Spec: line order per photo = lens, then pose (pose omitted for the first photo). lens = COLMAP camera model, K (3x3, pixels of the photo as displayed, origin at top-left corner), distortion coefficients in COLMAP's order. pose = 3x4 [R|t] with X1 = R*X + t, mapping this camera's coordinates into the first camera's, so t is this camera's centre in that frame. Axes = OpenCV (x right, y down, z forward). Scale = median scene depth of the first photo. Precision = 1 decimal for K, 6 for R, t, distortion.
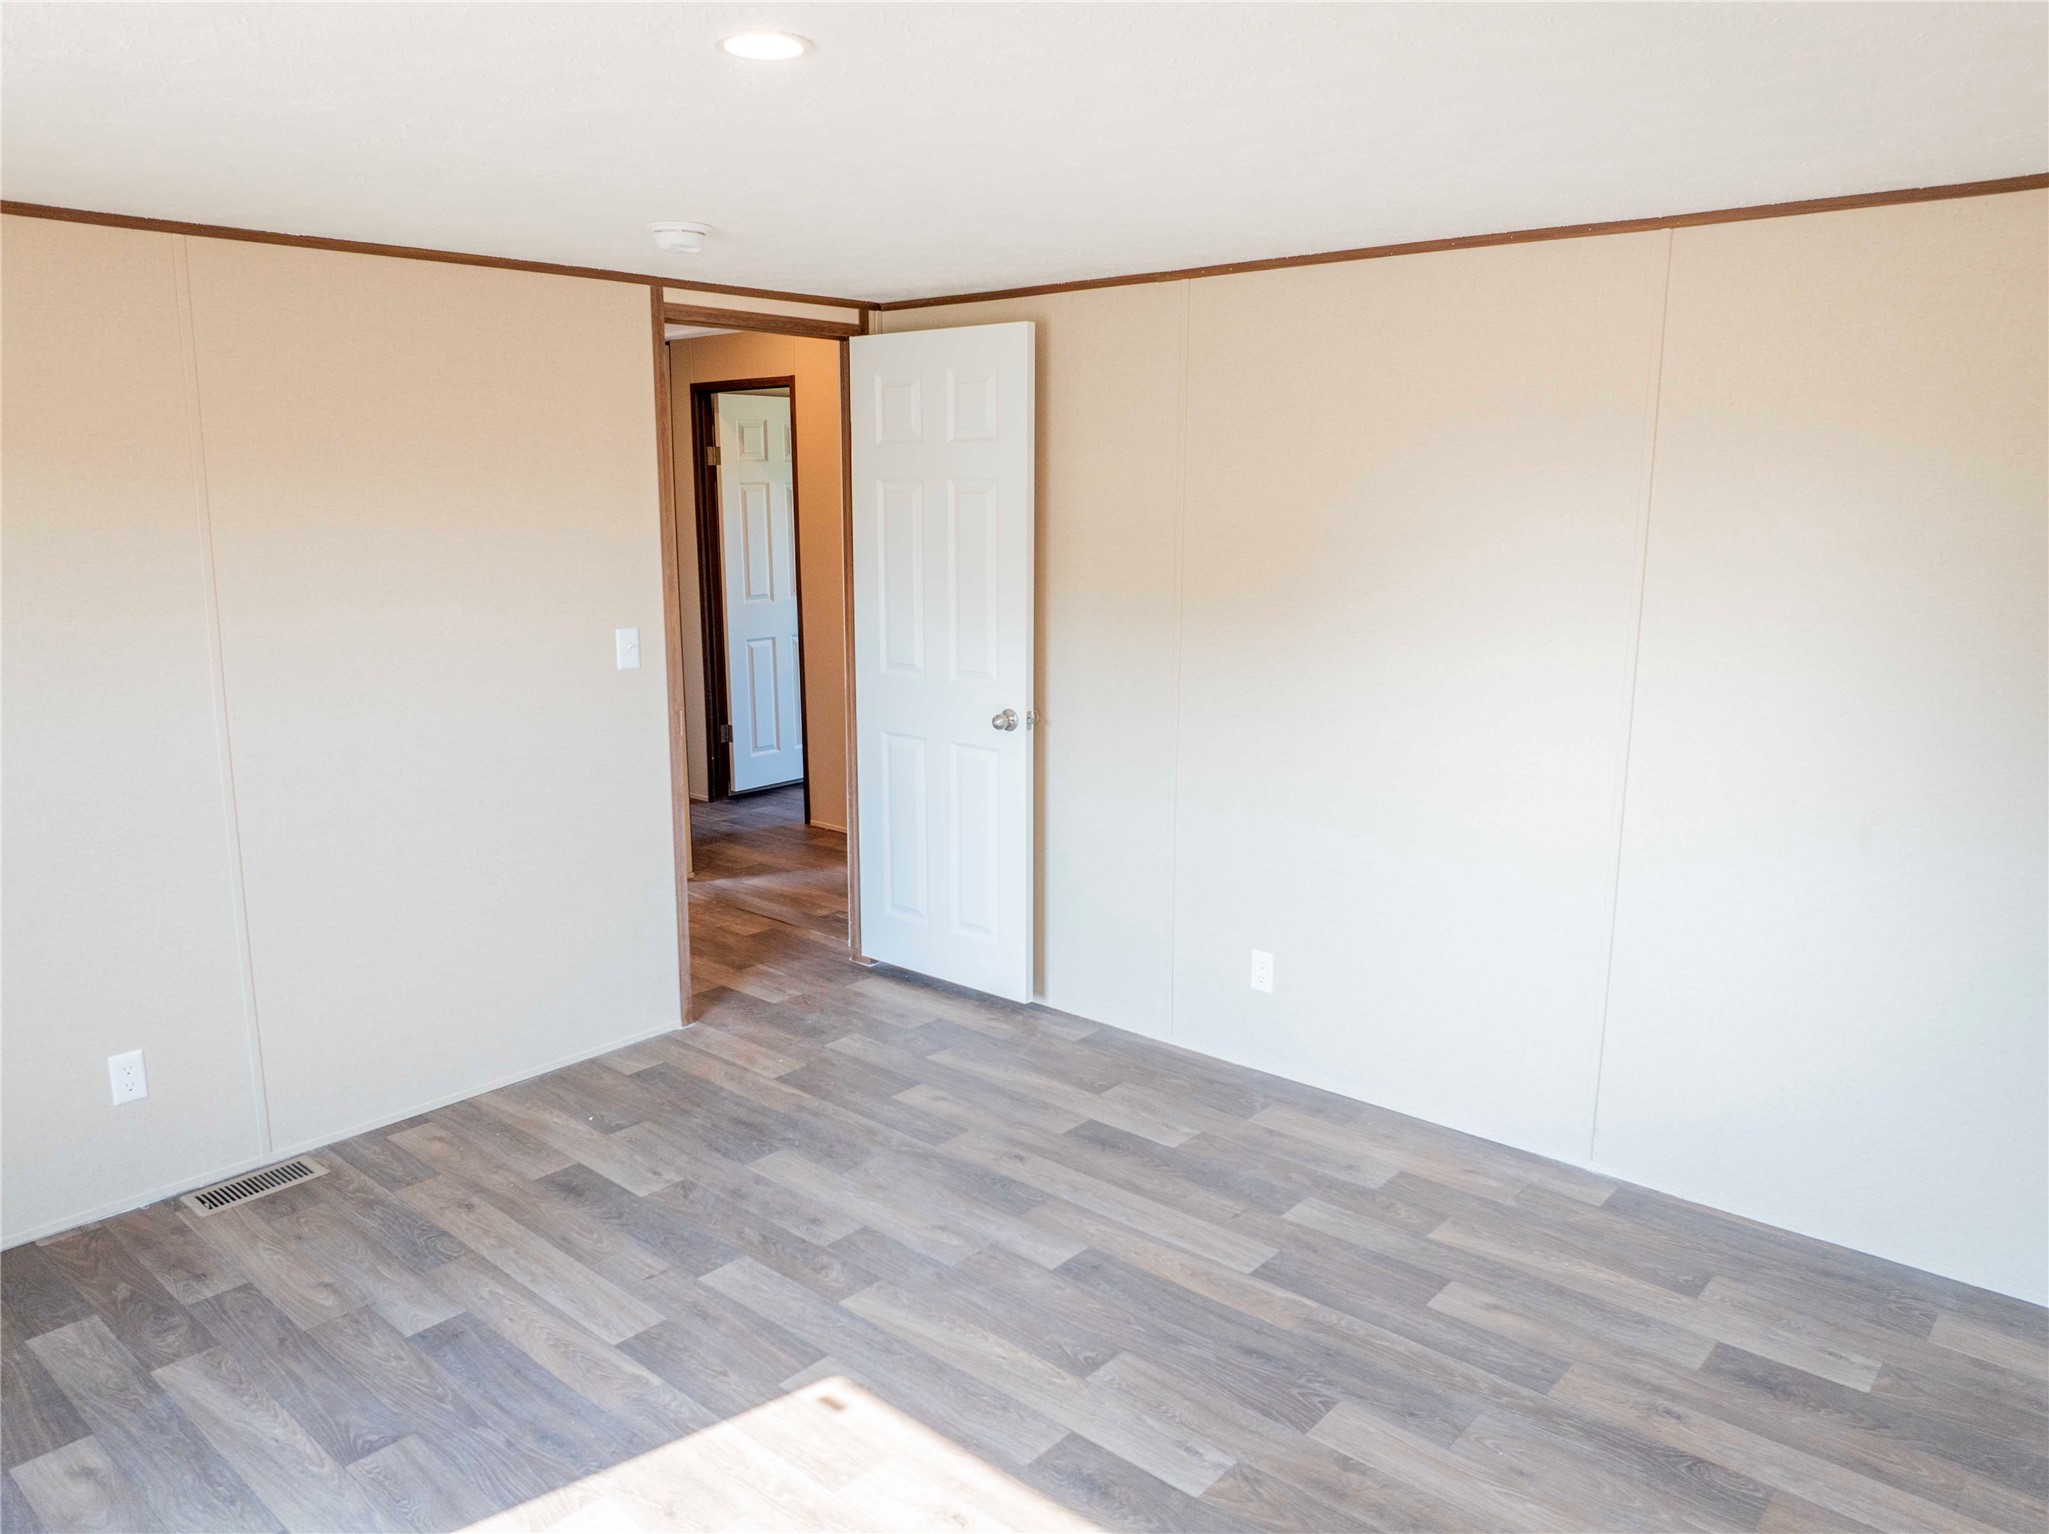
lens RADIAL K [[1444.5, 0, 1004.9], [0, 1444.5, 760.6], [0, 0, 1]] dist [-0.047532, 0.020756]
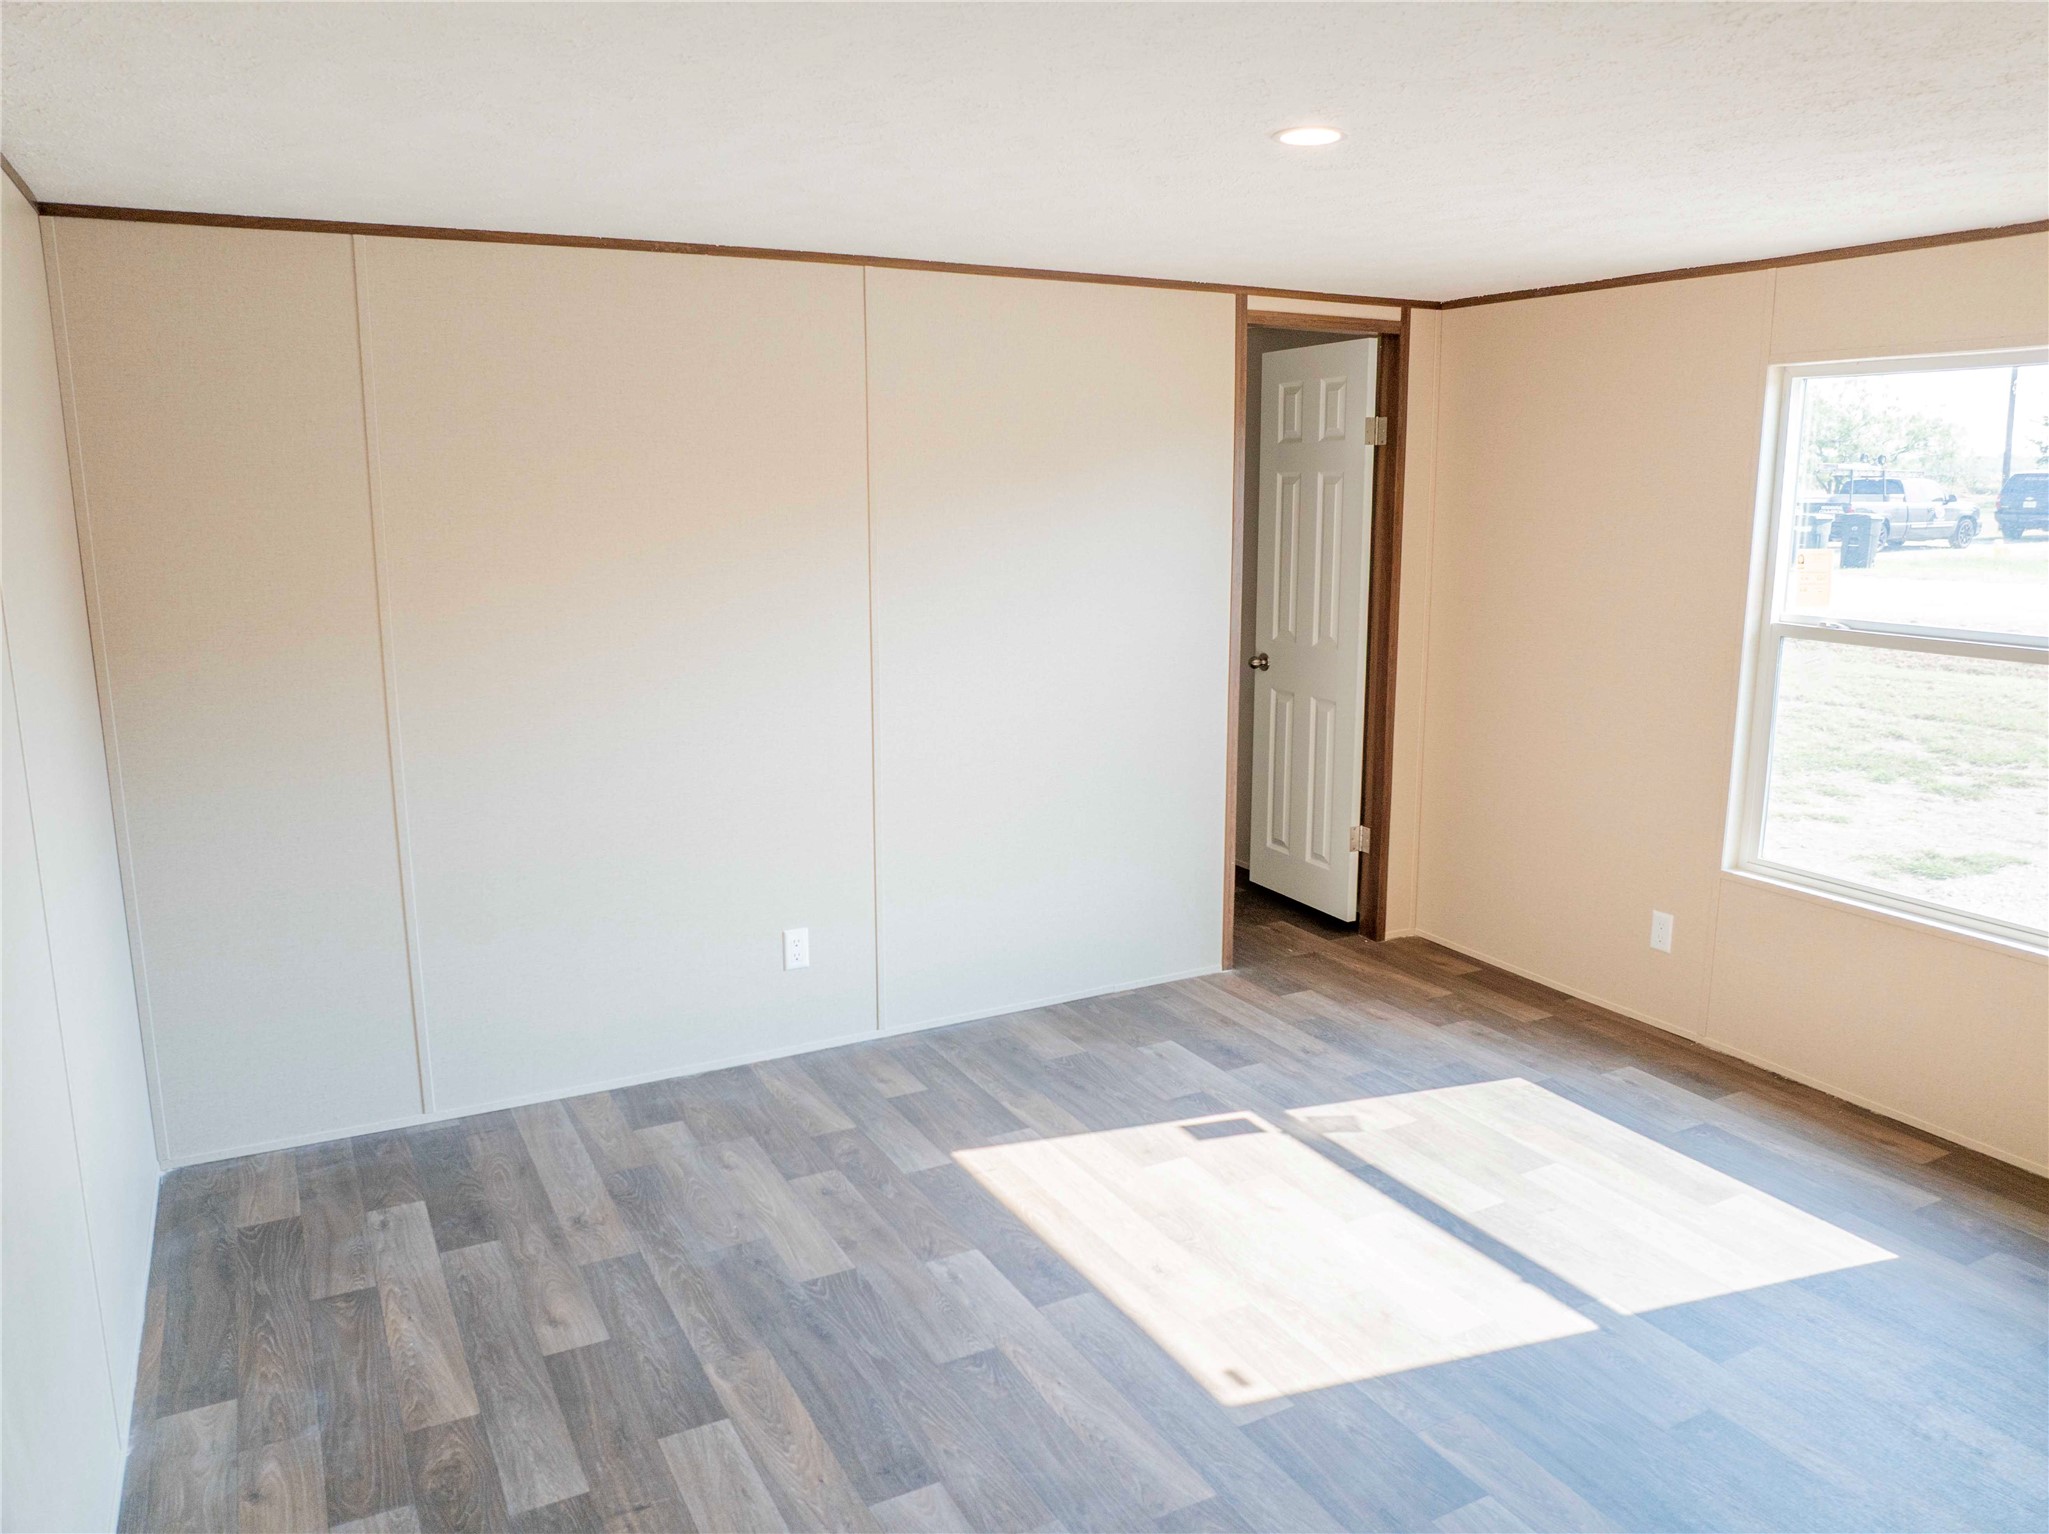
lens RADIAL K [[1444.5, 0, 1023.3], [0, 1444.5, 765.4], [0, 0, 1]] dist [-0.047532, 0.020756]
pose [[-0.940137, -0.063421, 0.334843, -0.275460], [0.067673, 0.928223, 0.365817, -0.322840], [-0.334009, 0.366578, -0.868365, 1.701784]]
